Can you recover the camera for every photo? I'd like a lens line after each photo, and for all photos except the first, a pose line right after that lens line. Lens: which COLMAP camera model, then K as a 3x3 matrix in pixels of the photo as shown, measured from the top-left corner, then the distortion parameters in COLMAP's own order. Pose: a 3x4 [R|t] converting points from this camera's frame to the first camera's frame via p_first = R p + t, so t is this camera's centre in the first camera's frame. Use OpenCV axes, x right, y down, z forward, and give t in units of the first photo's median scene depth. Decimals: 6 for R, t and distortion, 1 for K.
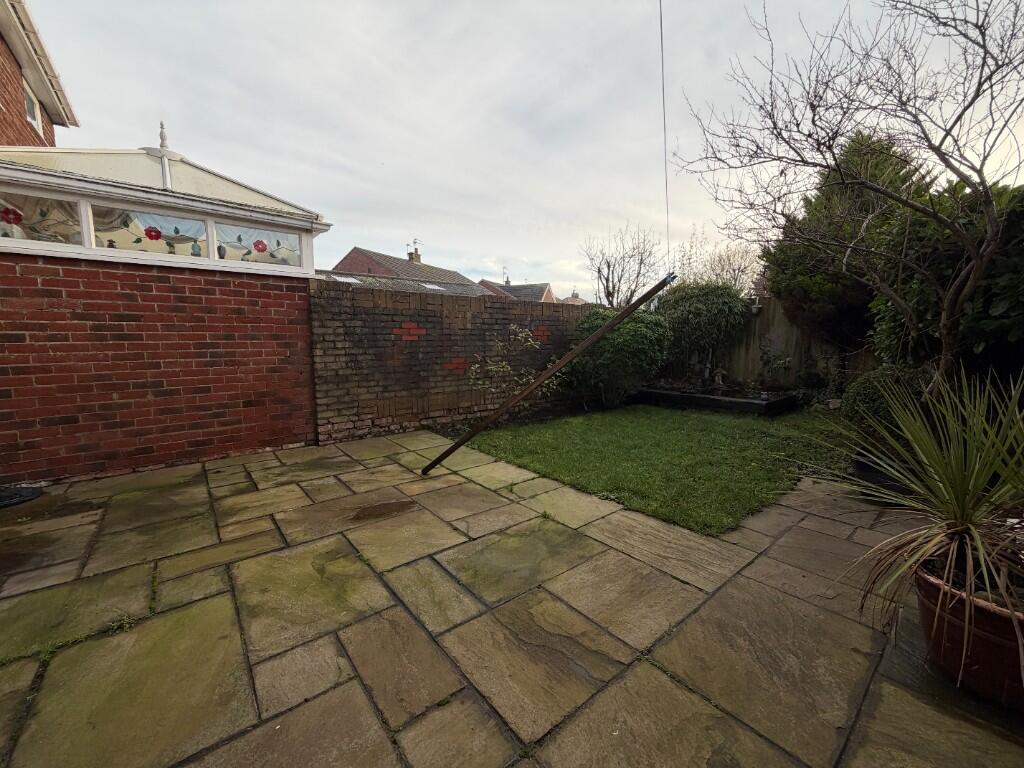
lens RADIAL K [[407.1, 0, 510.6], [0, 407.1, 385.1], [0, 0, 1]] dist [-0.001785, -0.000254]
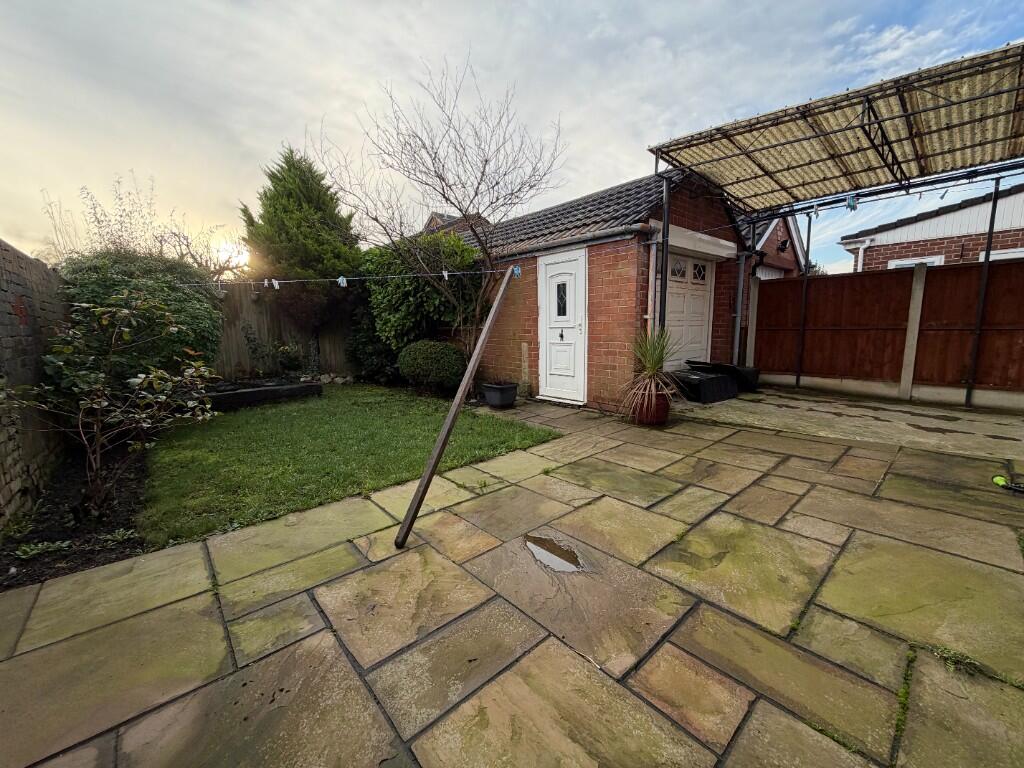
lens RADIAL K [[407.1, 0, 510.6], [0, 407.1, 385.1], [0, 0, 1]] dist [-0.001785, -0.000254]
pose [[-0.036741, -0.140884, 0.989344, -1.033465], [0.132380, 0.980602, 0.144555, -0.091257], [-0.990518, 0.136280, -0.017378, 1.137693]]
